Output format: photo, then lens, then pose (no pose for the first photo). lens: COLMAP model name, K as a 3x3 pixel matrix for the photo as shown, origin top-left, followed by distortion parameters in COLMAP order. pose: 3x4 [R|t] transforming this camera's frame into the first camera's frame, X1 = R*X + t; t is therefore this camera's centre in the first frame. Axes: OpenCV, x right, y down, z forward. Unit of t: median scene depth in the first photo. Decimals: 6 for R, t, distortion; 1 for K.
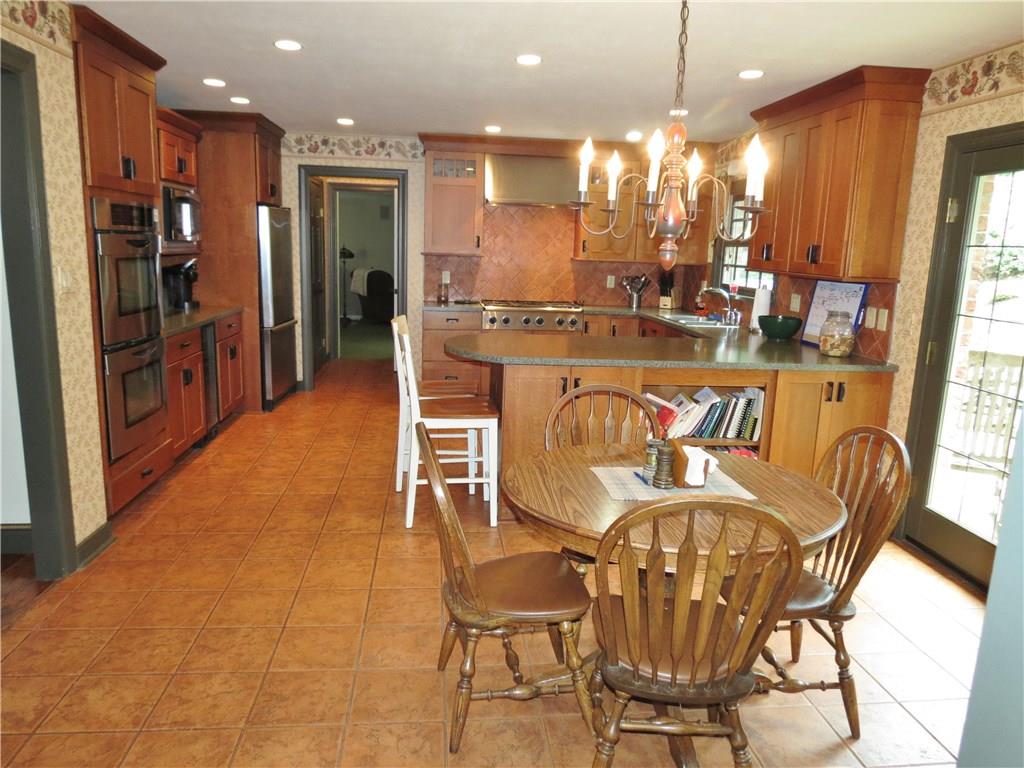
lens RADIAL K [[728.5, 0, 513.8], [0, 728.5, 380.0], [0, 0, 1]] dist [-0.002236, 0.001271]
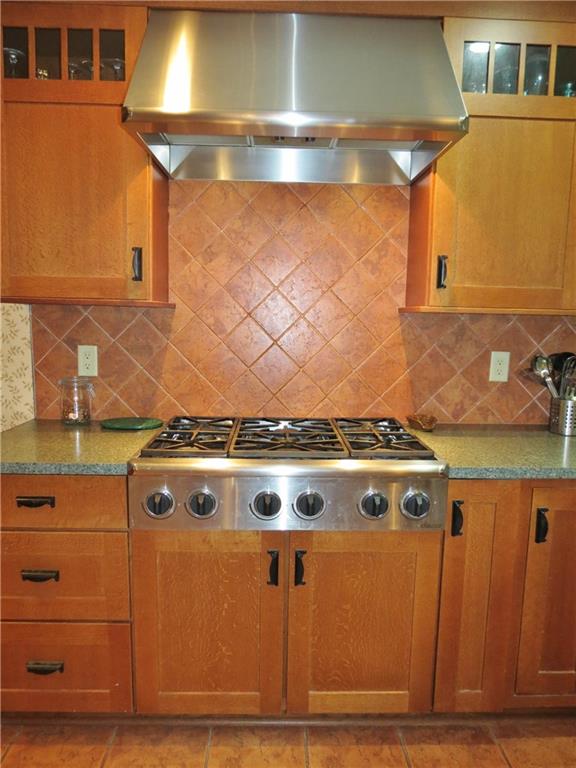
lens RADIAL K [[546.3, 0, 290.1], [0, 546.3, 384.4], [0, 0, 1]] dist [-0.002236, 0.001271]
pose [[0.996764, -0.003088, -0.080322, 0.043088], [-0.001885, 0.998089, -0.061761, -0.108635], [0.080360, 0.061713, 0.994854, 0.705434]]
